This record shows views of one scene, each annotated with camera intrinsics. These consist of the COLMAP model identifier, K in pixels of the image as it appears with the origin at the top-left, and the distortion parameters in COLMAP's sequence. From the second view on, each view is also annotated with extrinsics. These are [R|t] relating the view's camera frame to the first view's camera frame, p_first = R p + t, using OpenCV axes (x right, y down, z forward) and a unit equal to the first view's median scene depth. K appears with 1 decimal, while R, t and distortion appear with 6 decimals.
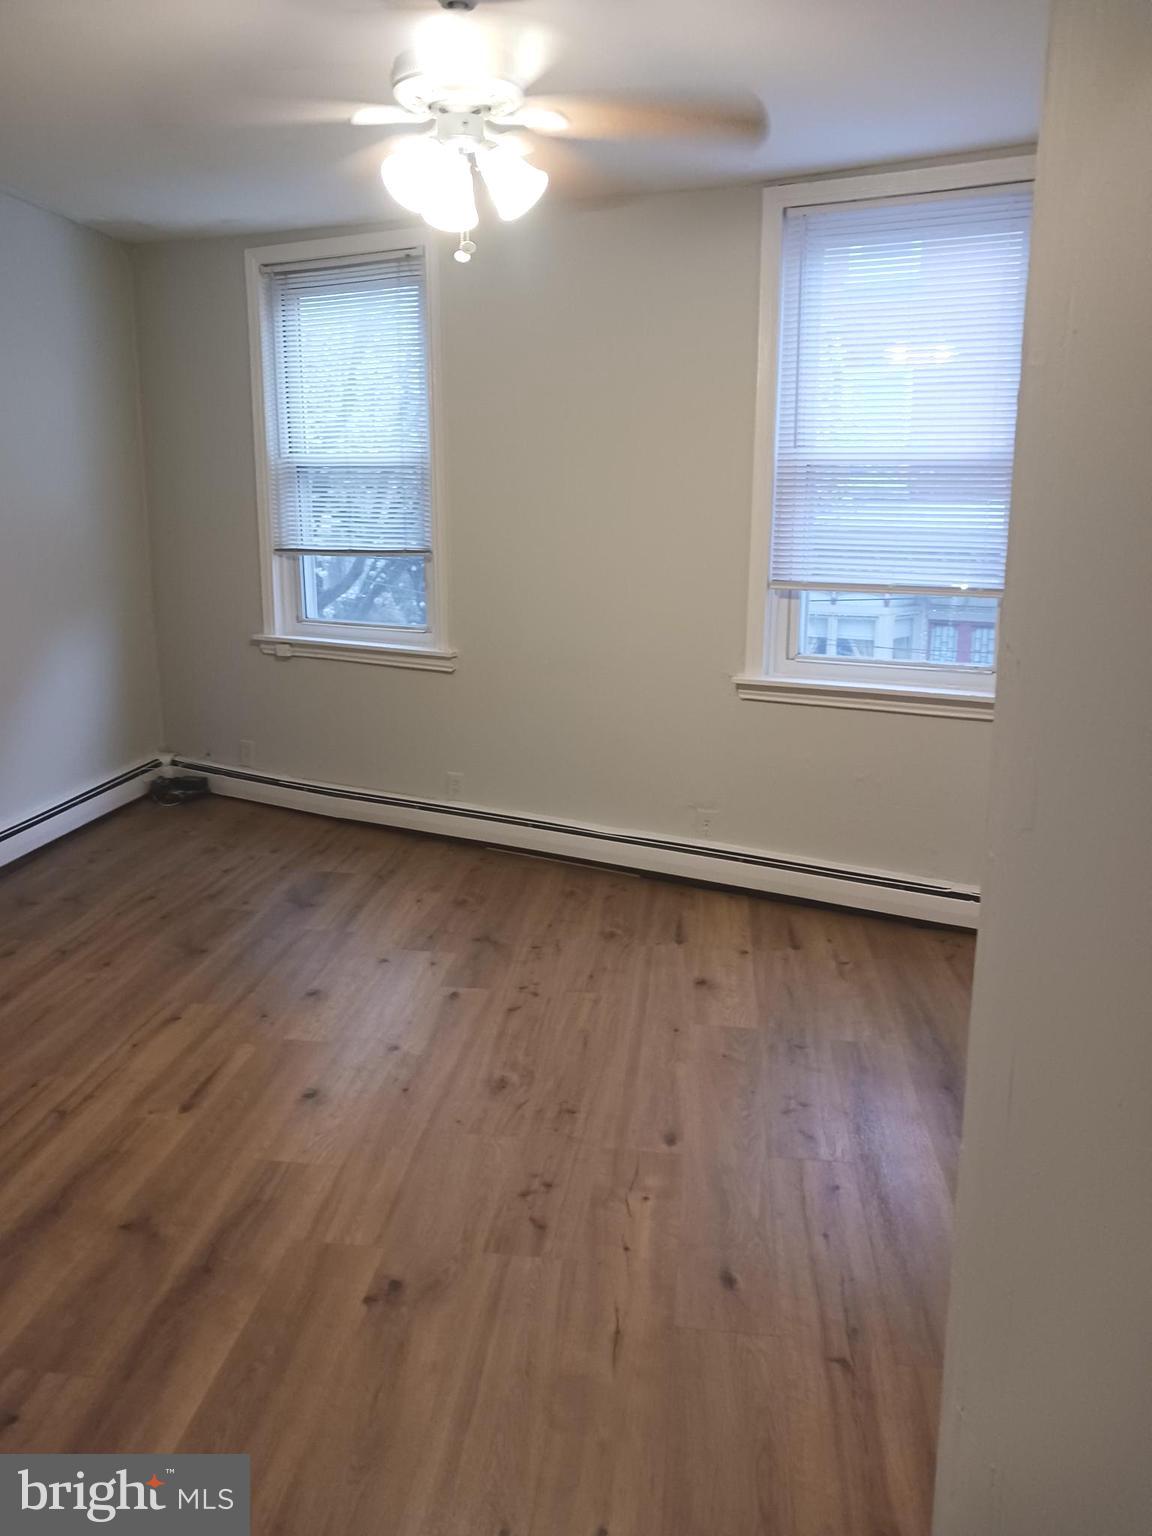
lens RADIAL K [[1230.7, 0, 620.1], [0, 1230.7, 747.4], [0, 0, 1]] dist [0.078866, 0.003959]
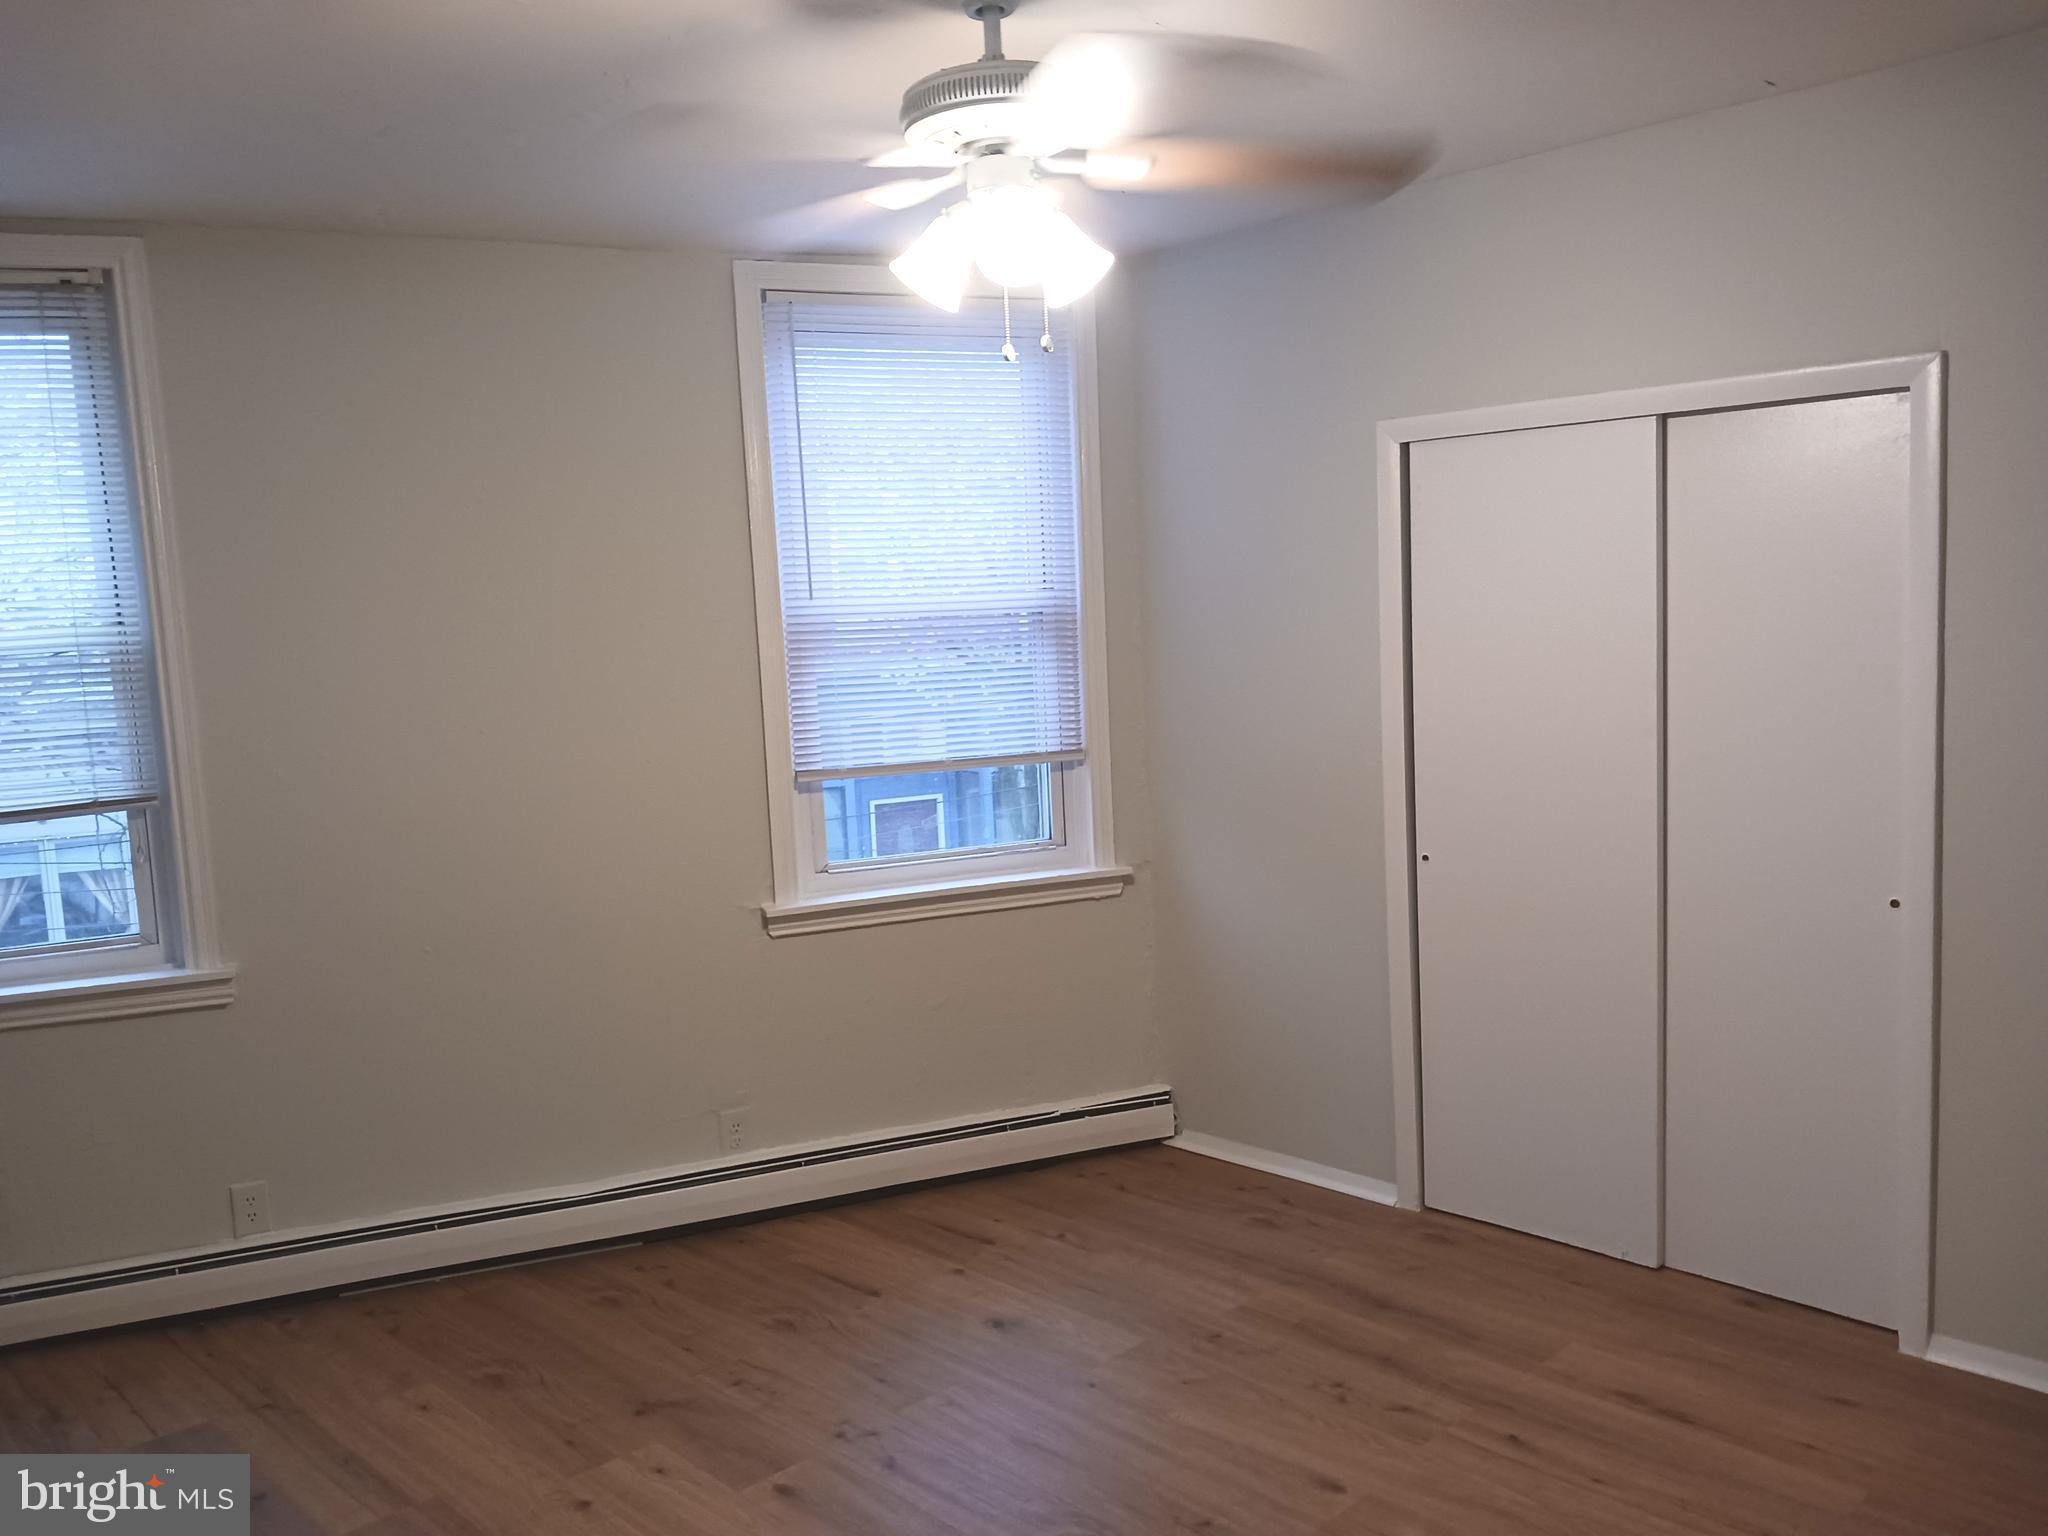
lens RADIAL K [[1521.8, 0, 992.0], [0, 1521.8, 713.7], [0, 0, 1]] dist [0.036255, -0.056814]
pose [[0.622077, -0.064491, 0.780295, -0.661881], [0.199857, 0.976666, -0.078612, -0.093092], [-0.757018, 0.204851, 0.620451, 0.421242]]
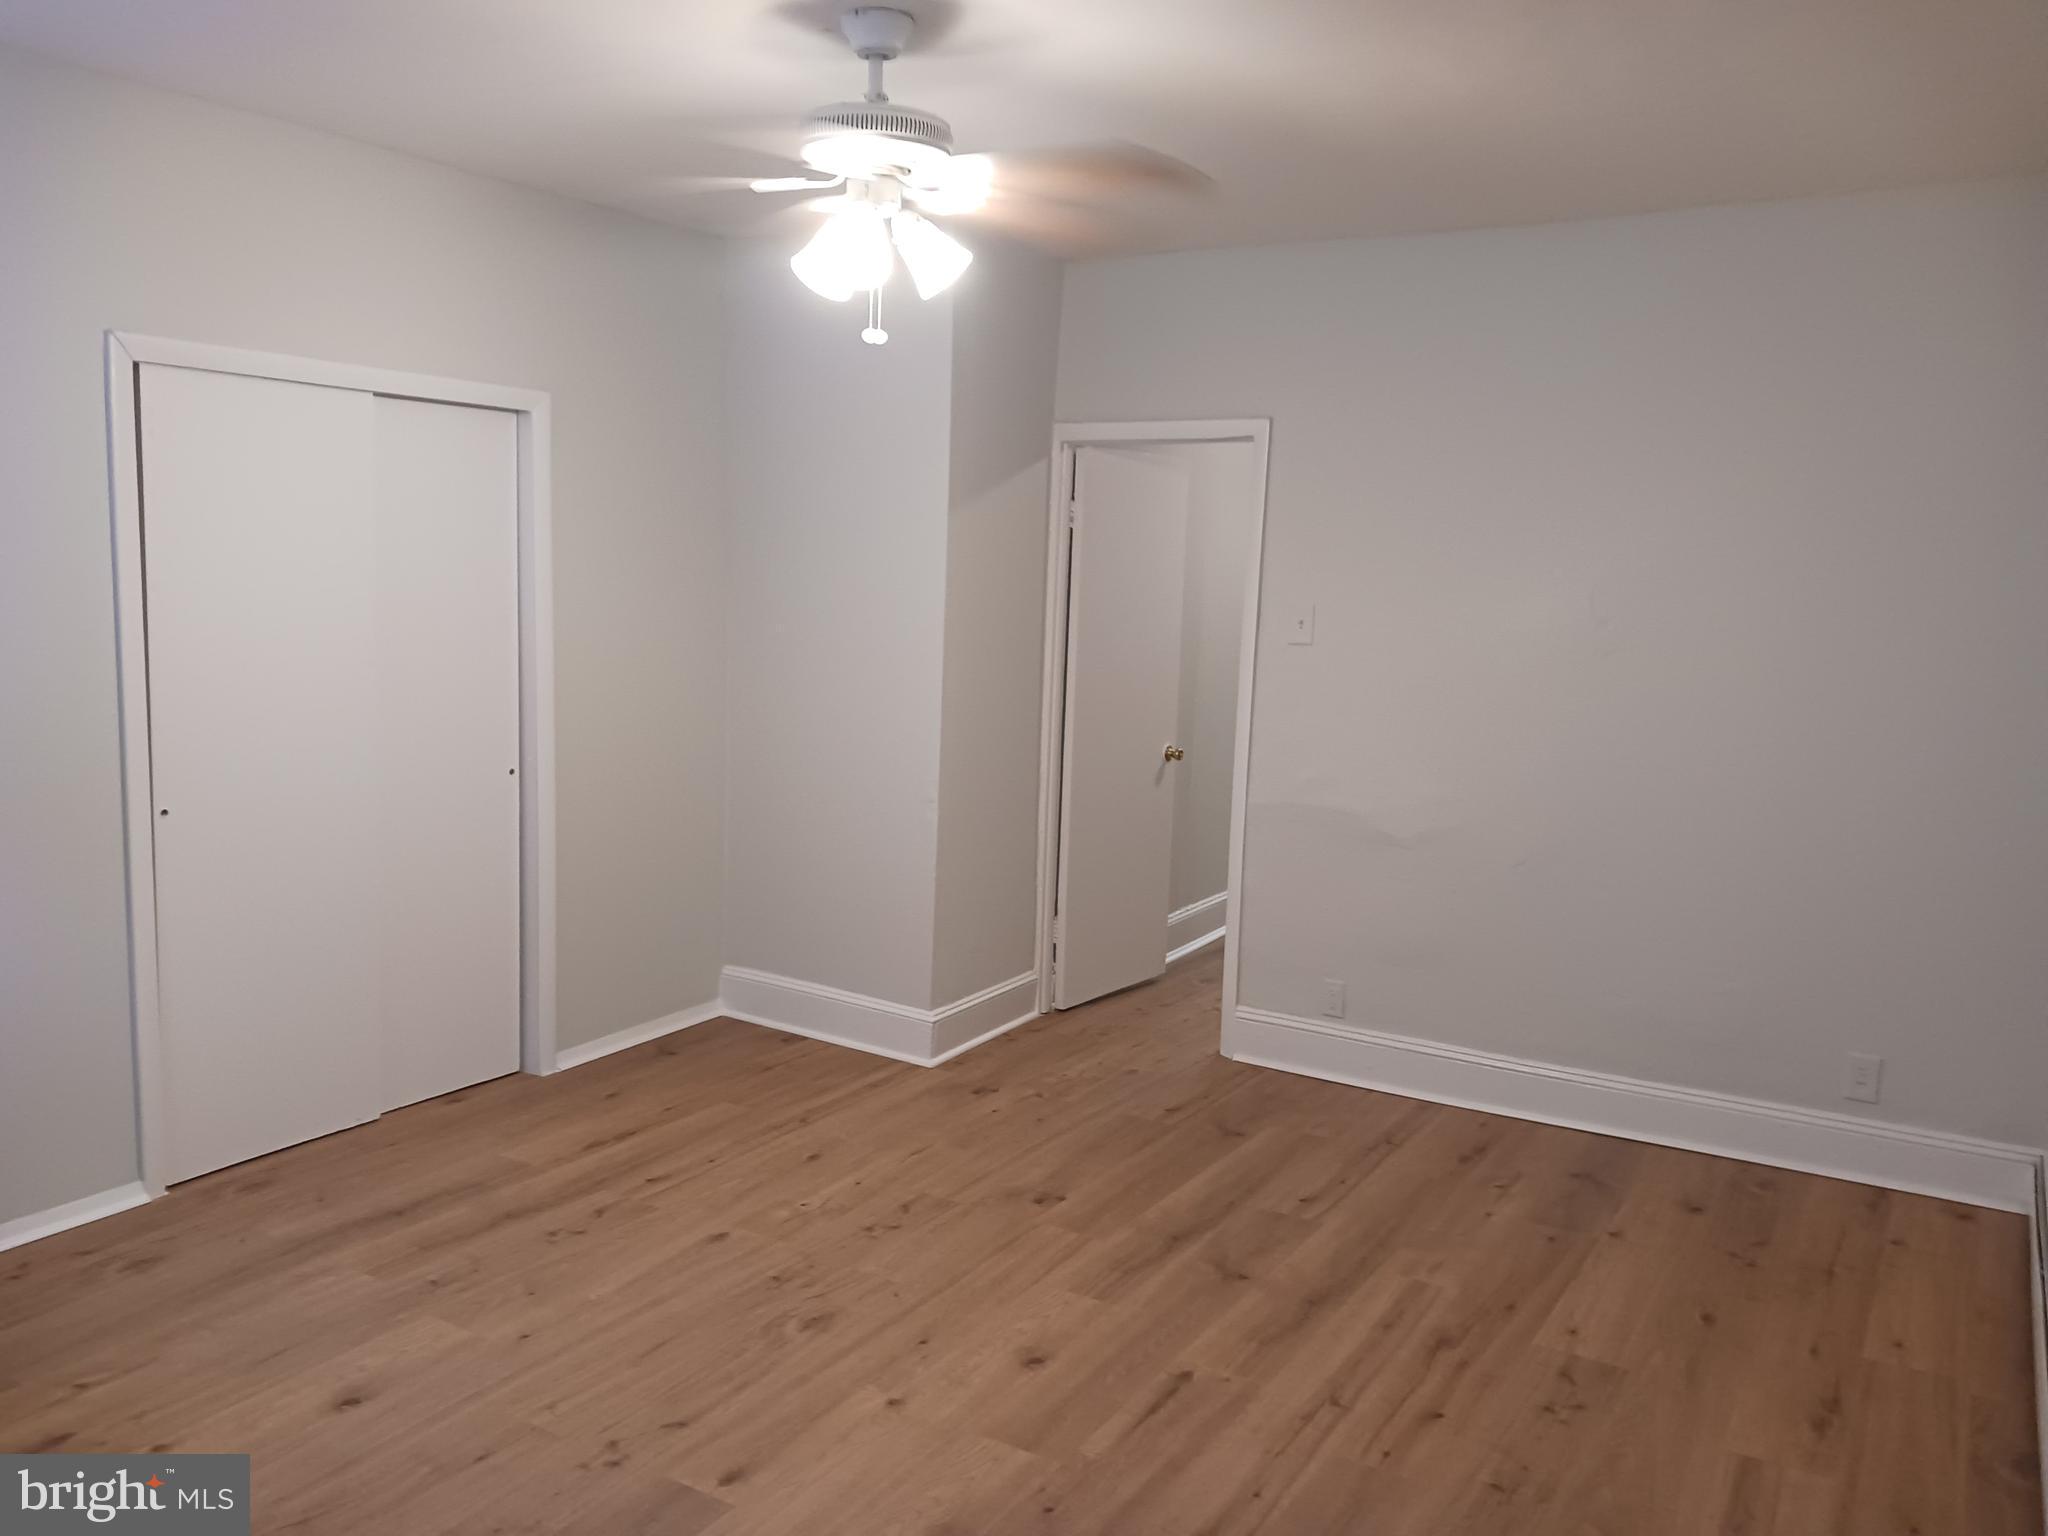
lens RADIAL K [[1521.8, 0, 992.0], [0, 1521.8, 713.7], [0, 0, 1]] dist [0.036255, -0.056814]
pose [[-0.884200, -0.066711, 0.462320, -0.574226], [0.080485, 0.953188, 0.291472, -0.346367], [-0.460122, 0.294929, -0.837440, 1.521735]]
